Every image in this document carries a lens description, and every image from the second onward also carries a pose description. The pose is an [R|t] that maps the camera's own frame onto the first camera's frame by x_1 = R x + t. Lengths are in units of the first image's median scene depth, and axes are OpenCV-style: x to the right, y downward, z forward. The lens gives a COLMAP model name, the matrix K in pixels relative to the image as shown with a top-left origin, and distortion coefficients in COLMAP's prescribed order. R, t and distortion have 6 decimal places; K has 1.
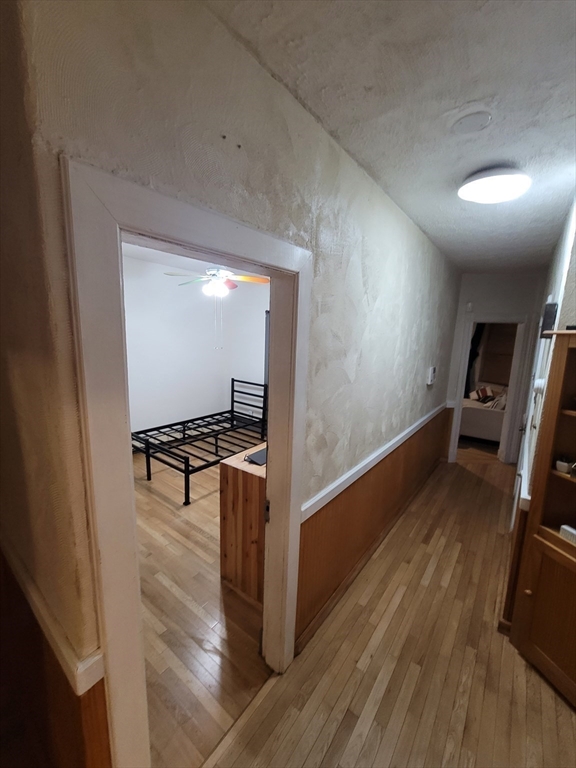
lens RADIAL K [[312.2, 0, 281.9], [0, 312.2, 389.1], [0, 0, 1]] dist [0.000903, 0.000111]
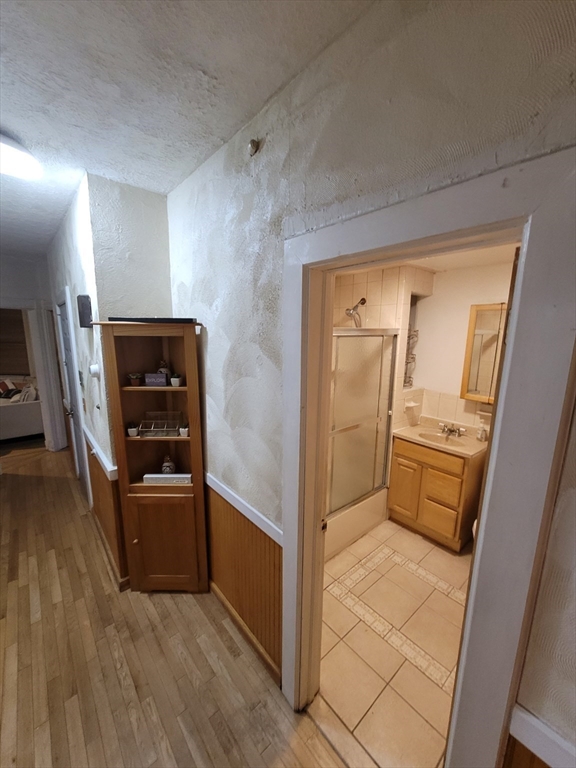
lens RADIAL K [[312.2, 0, 282.8], [0, 312.2, 389.0], [0, 0, 1]] dist [0.000903, 0.000111]
pose [[0.214531, -0.206225, 0.954698, -0.078080], [0.161189, 0.971528, 0.173640, -0.023269], [-0.963325, 0.116635, 0.241664, 0.069649]]
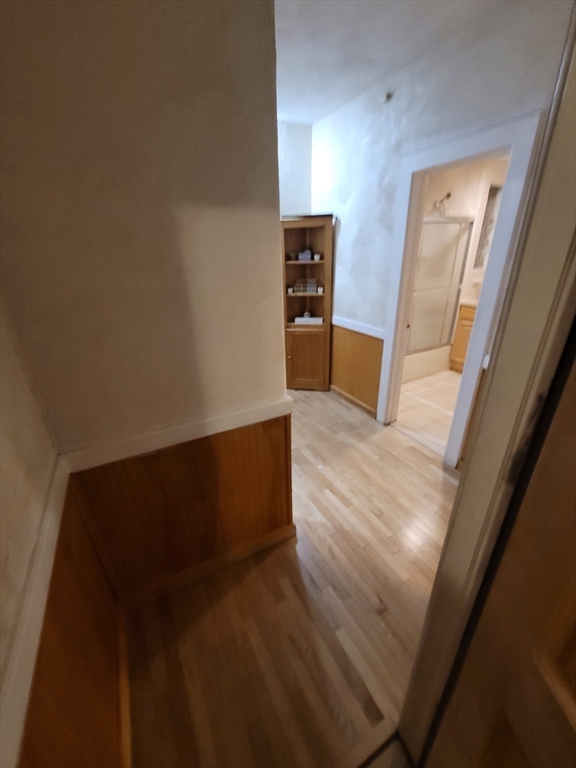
lens RADIAL K [[312.2, 0, 282.0], [0, 312.2, 388.8], [0, 0, 1]] dist [0.000903, 0.000111]
pose [[0.409977, -0.410273, 0.814614, -0.714568], [0.198692, 0.911846, 0.359246, 0.054795], [-0.890191, 0.014575, 0.455354, 0.065607]]
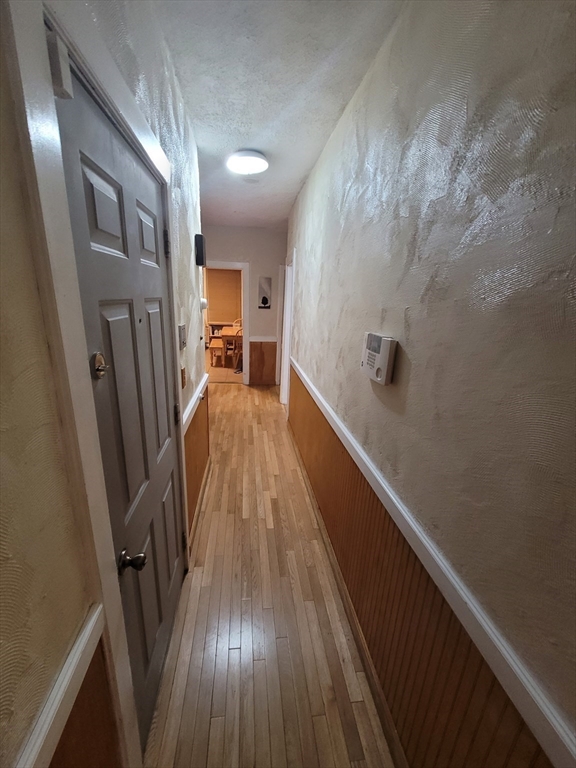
lens RADIAL K [[312.2, 0, 285.2], [0, 312.2, 386.4], [0, 0, 1]] dist [0.000903, 0.000111]
pose [[-0.705389, 0.140541, -0.694748, 1.164141], [-0.180044, 0.912475, 0.367387, -0.184482], [0.685574, 0.384236, -0.618346, 1.652281]]
